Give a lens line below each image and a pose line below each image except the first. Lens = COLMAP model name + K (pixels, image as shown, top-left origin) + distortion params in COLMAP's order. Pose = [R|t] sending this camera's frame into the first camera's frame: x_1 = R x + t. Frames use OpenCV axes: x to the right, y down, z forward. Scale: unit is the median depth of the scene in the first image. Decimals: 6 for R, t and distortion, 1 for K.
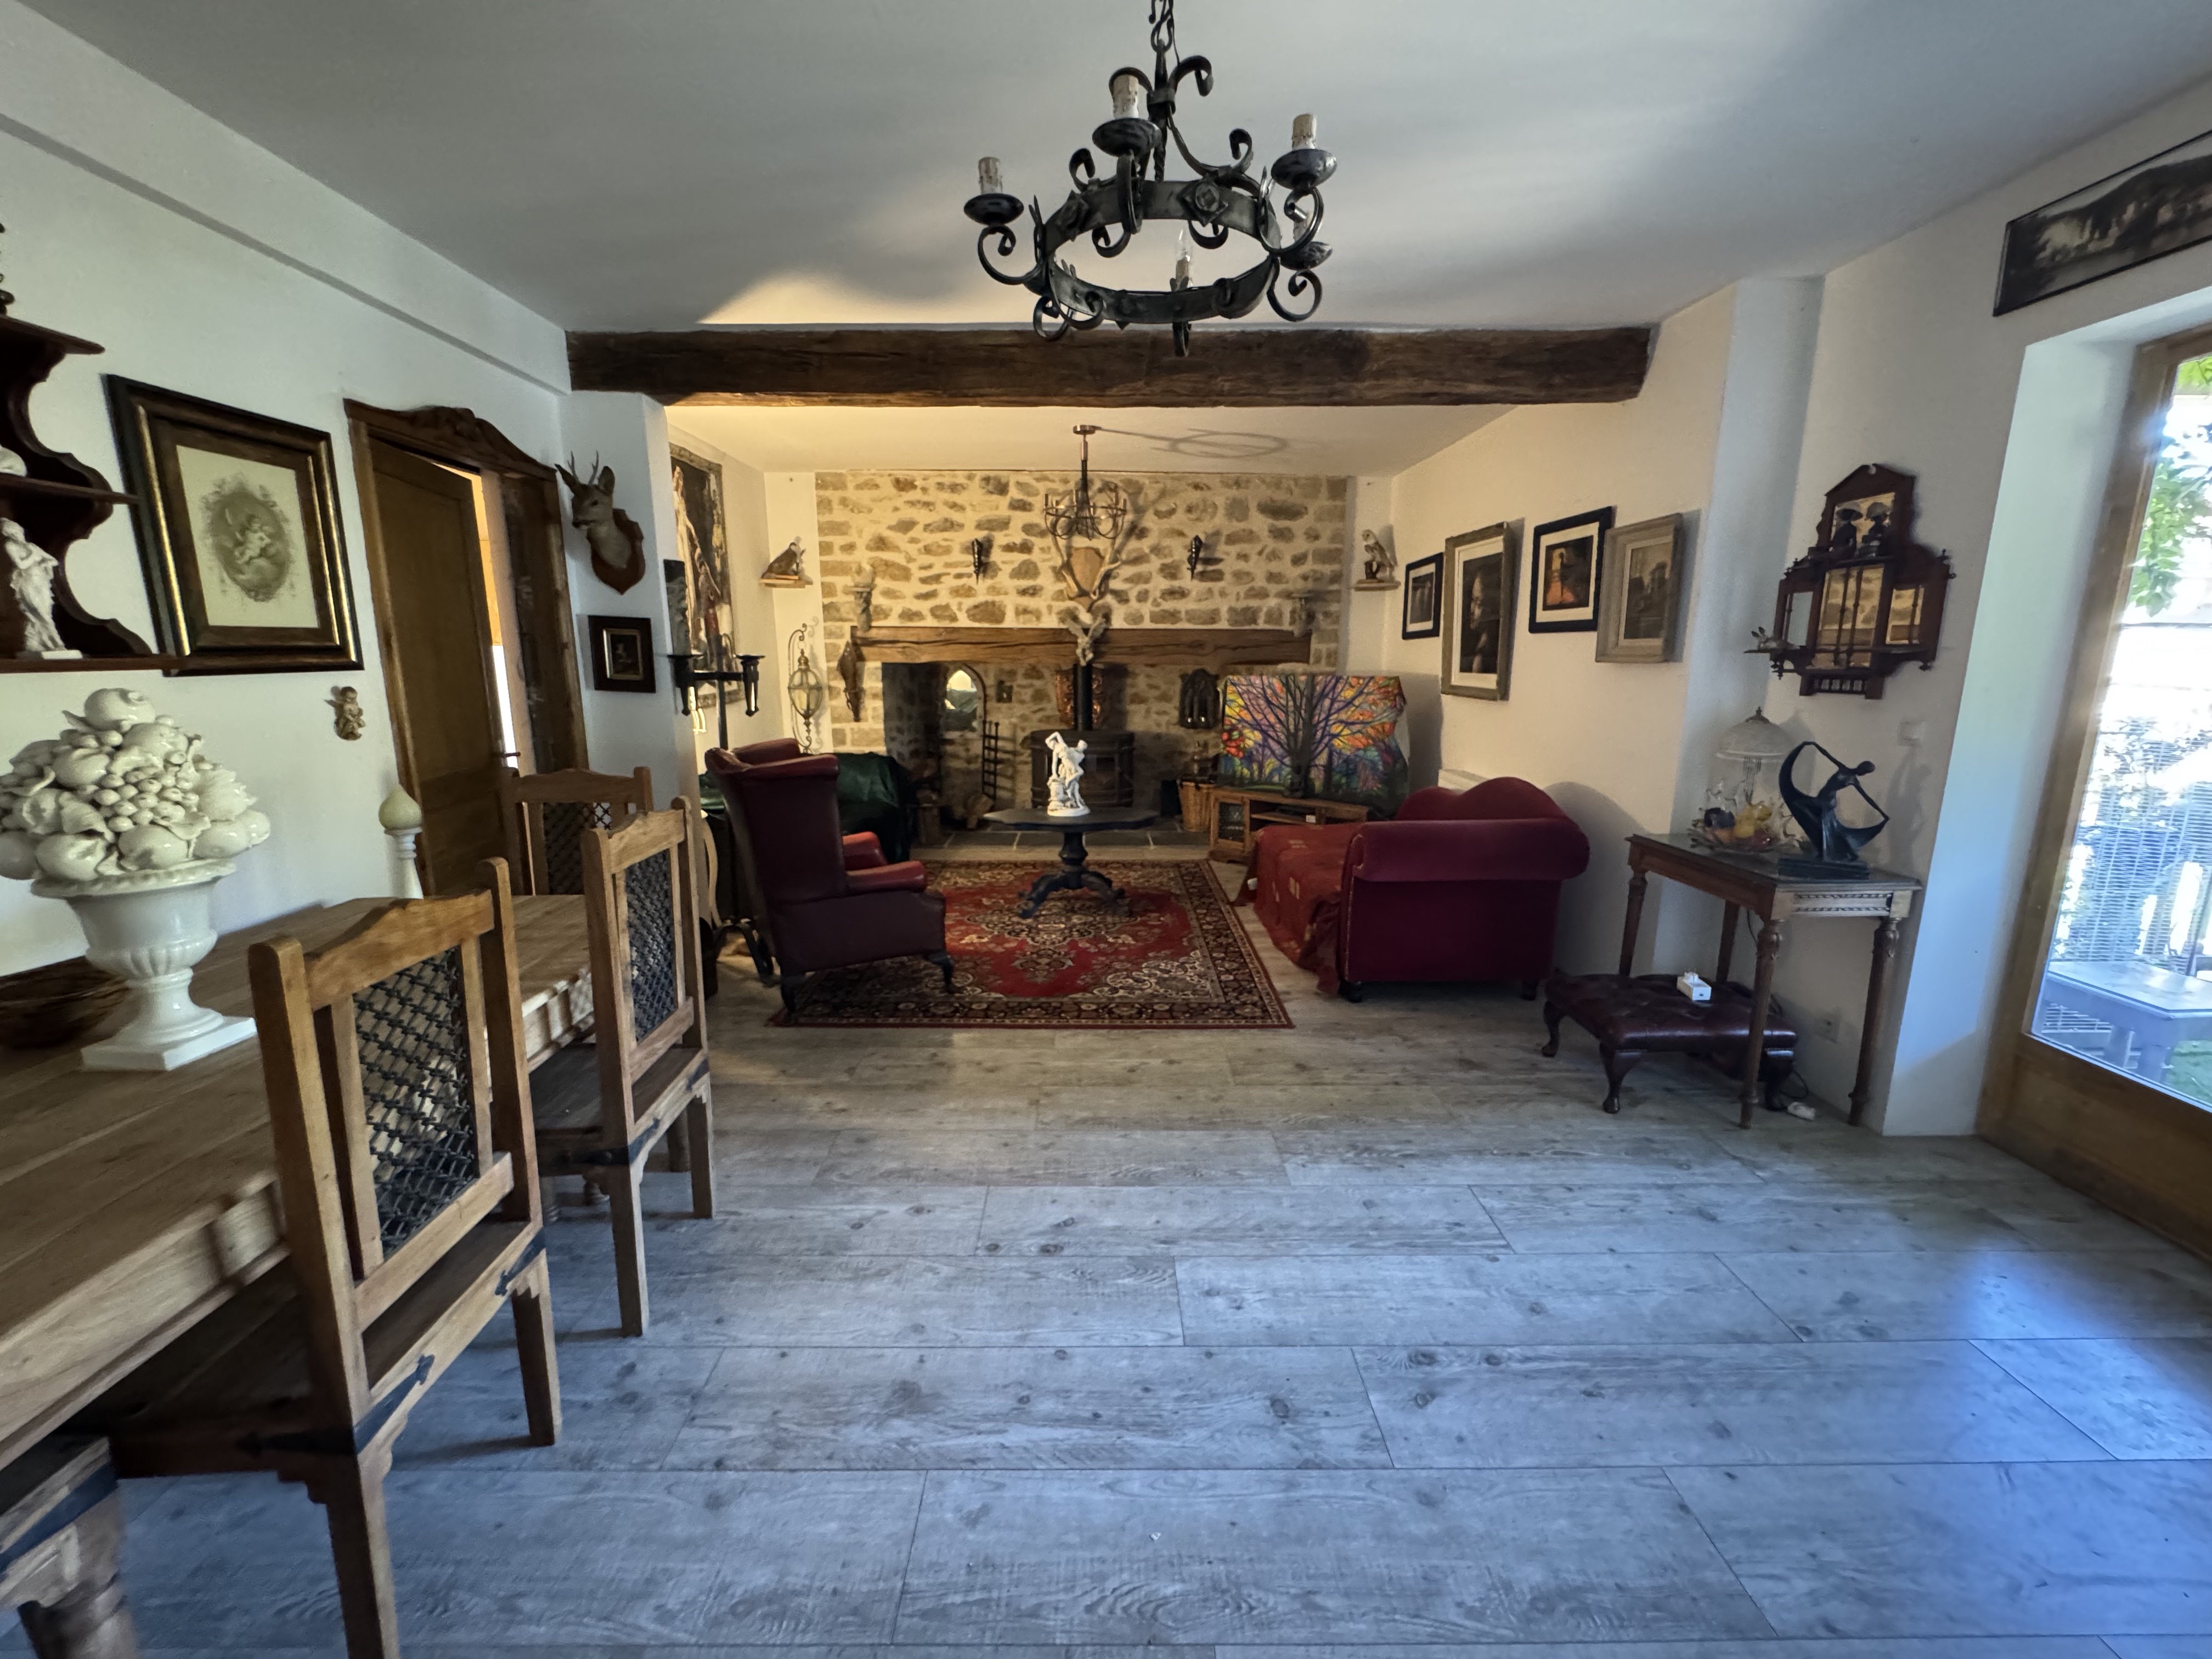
lens RADIAL K [[886.7, 0, 1105.0], [0, 886.7, 824.3], [0, 0, 1]] dist [-0.000138, 0.000568]
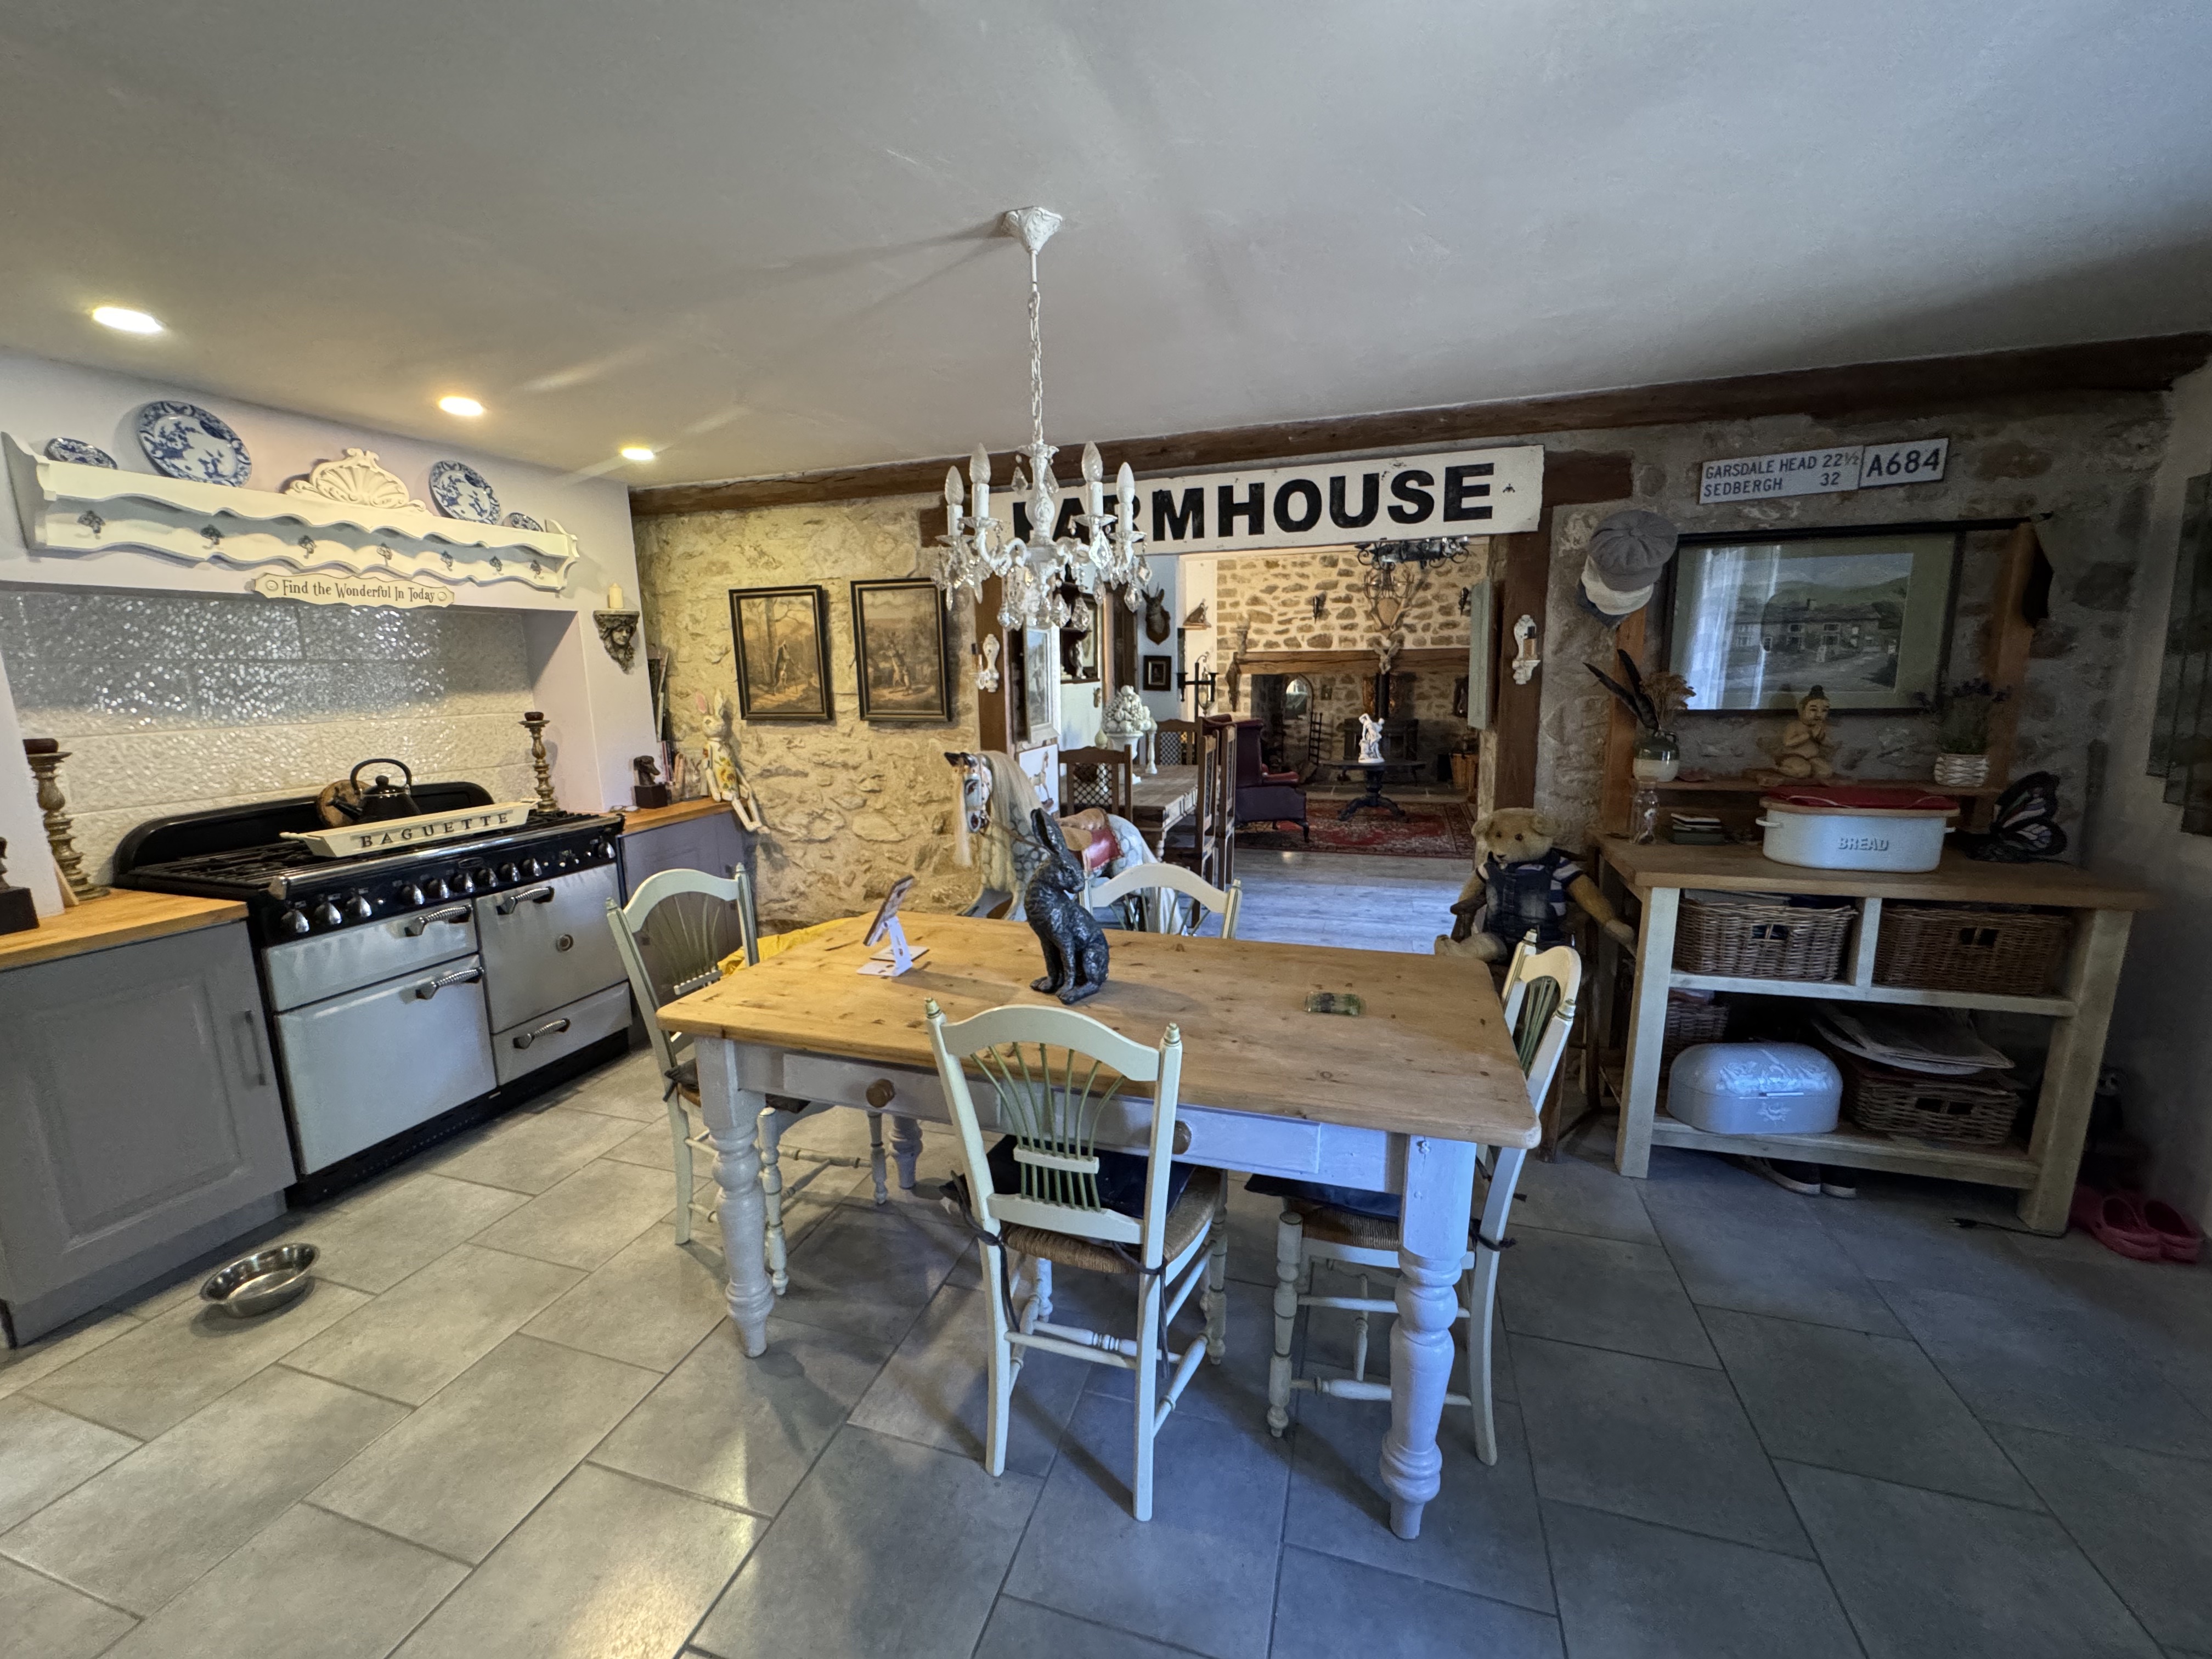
lens RADIAL K [[886.7, 0, 1105.0], [0, 886.7, 824.3], [0, 0, 1]] dist [-0.000138, 0.000568]
pose [[0.948227, 0.034748, -0.315686, 0.012005], [-0.038178, 0.999260, -0.004685, 0.107443], [0.315290, 0.016495, 0.948852, -0.608766]]
